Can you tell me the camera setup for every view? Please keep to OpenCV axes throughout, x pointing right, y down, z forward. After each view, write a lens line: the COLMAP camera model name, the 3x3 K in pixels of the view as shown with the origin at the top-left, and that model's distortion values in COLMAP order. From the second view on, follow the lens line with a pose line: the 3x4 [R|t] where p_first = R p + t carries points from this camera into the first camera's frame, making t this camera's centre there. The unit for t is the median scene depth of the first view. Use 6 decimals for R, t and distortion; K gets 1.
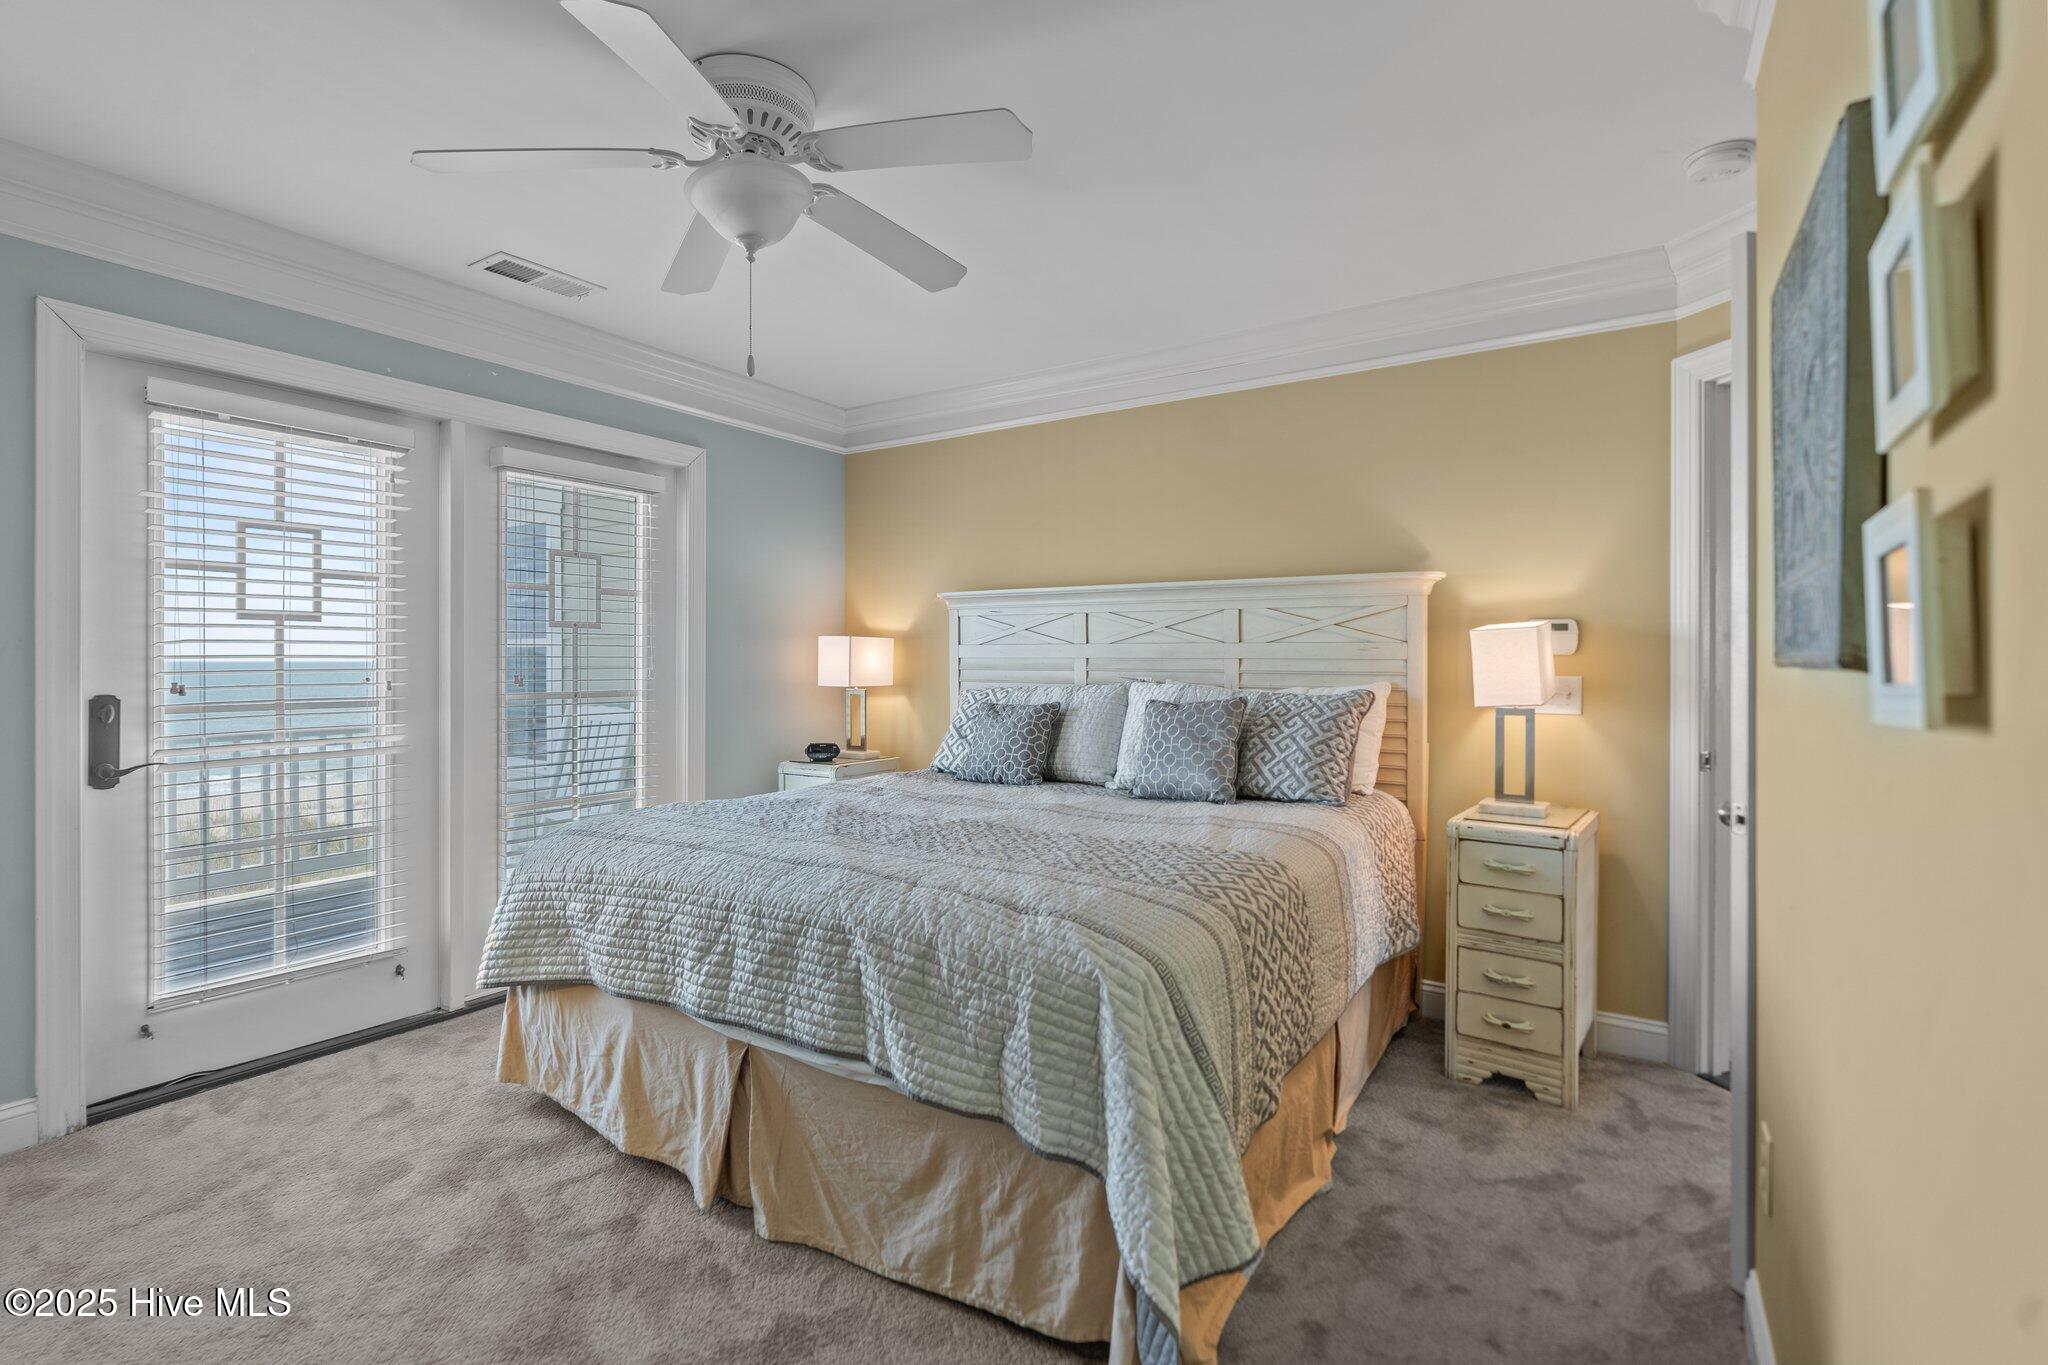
lens RADIAL K [[981.2, 0, 1079.6], [0, 981.2, 676.1], [0, 0, 1]] dist [-0.002483, 0.000013]
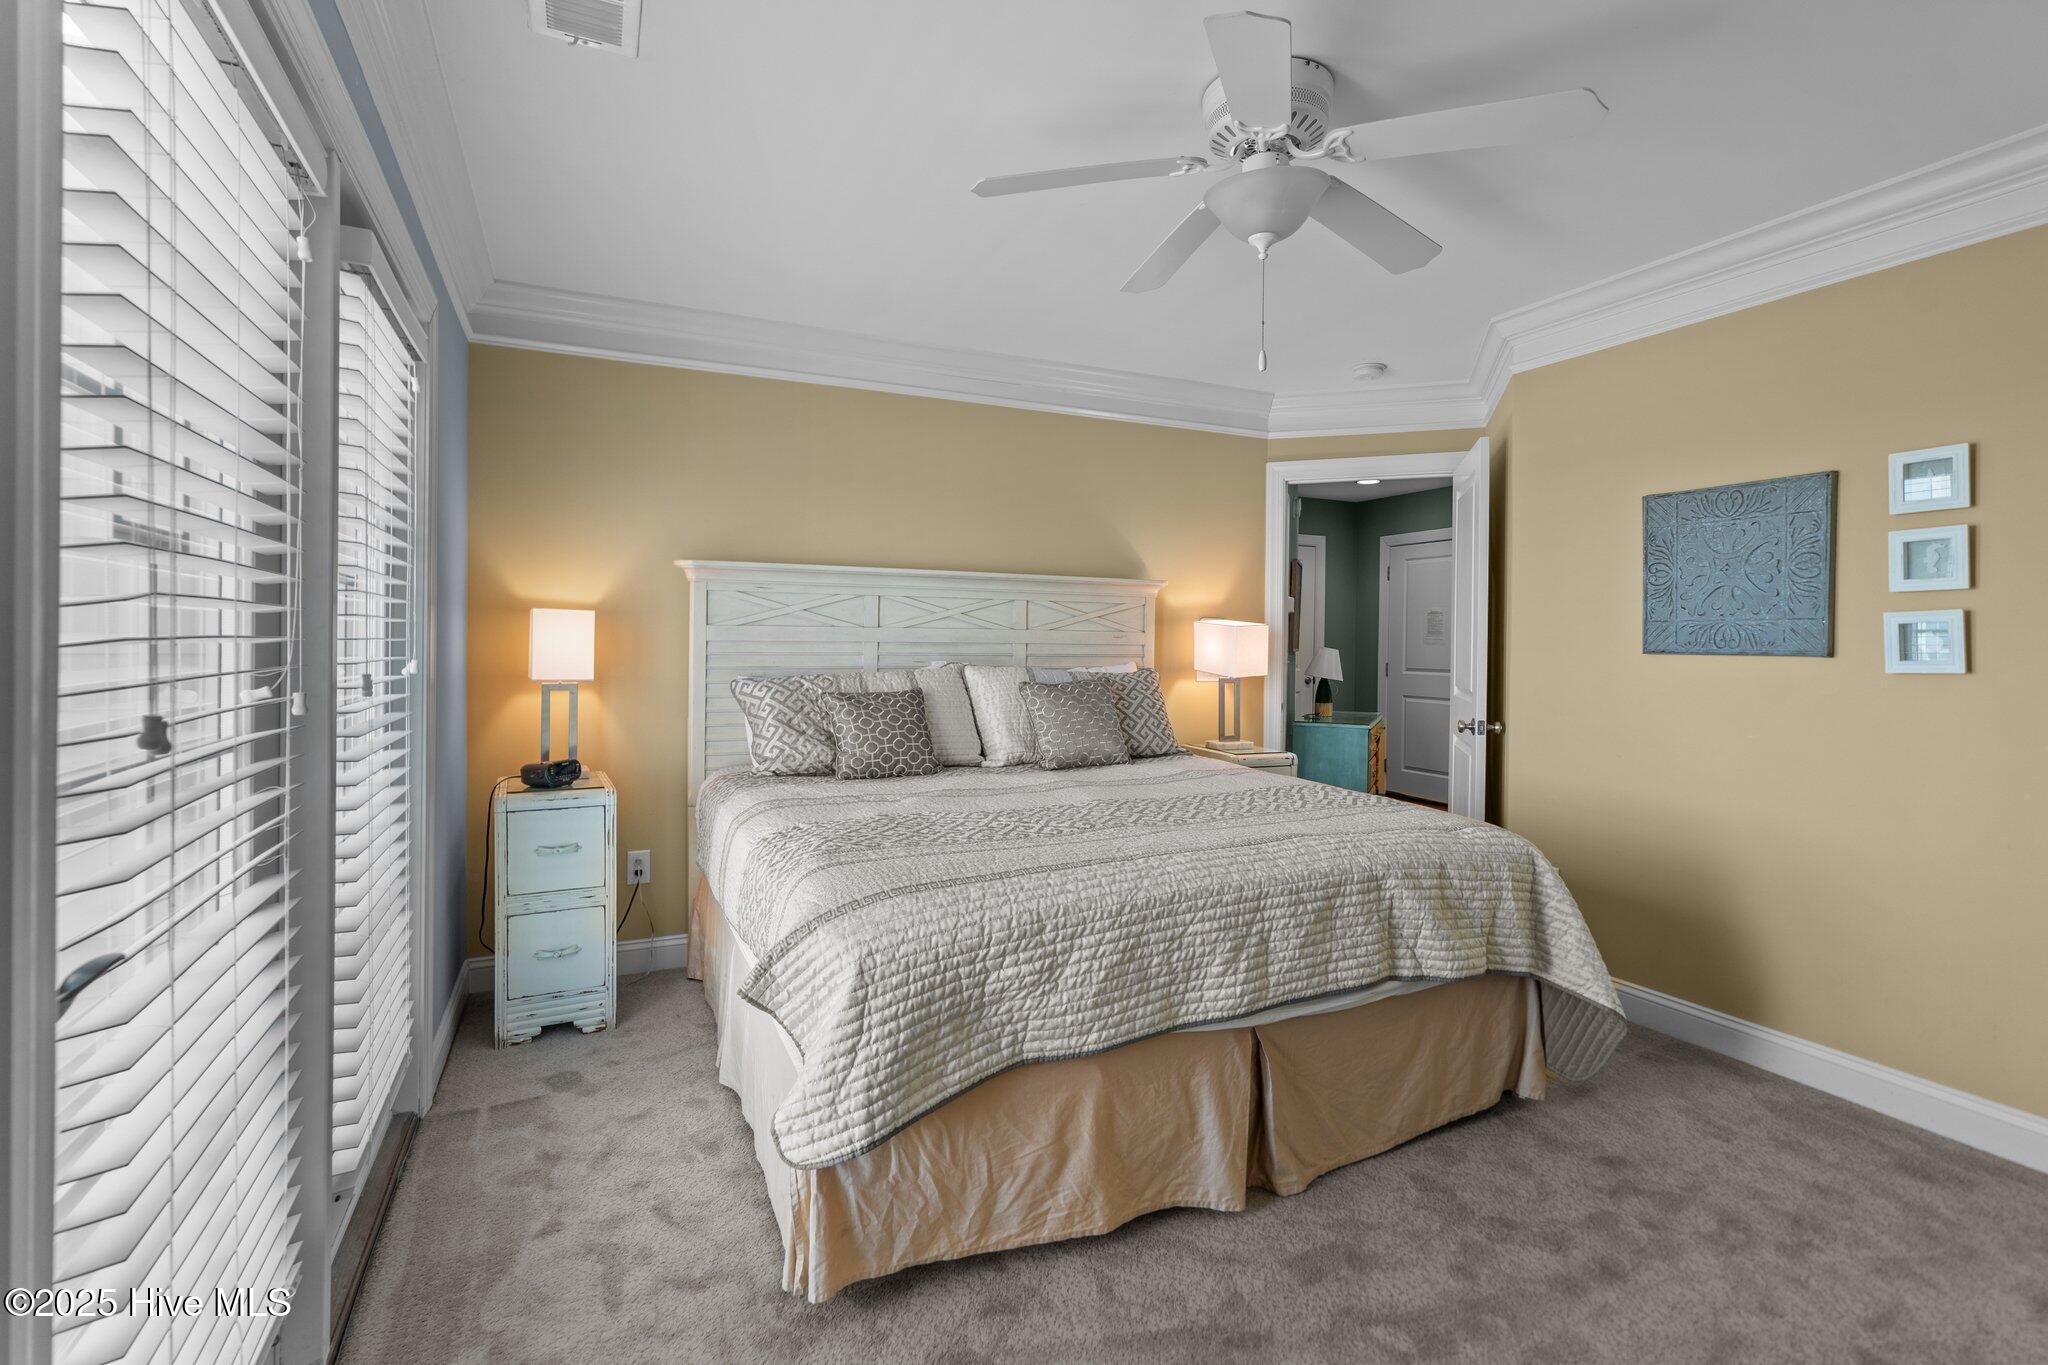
lens RADIAL K [[948.8, 0, 1035.6], [0, 948.8, 661.5], [0, 0, 1]] dist [-0.002722, -0.000113]
pose [[0.516974, -0.015397, 0.855862, -0.957417], [0.006073, 0.999879, 0.014319, -0.015487], [-0.855979, -0.002204, 0.517005, 0.507177]]
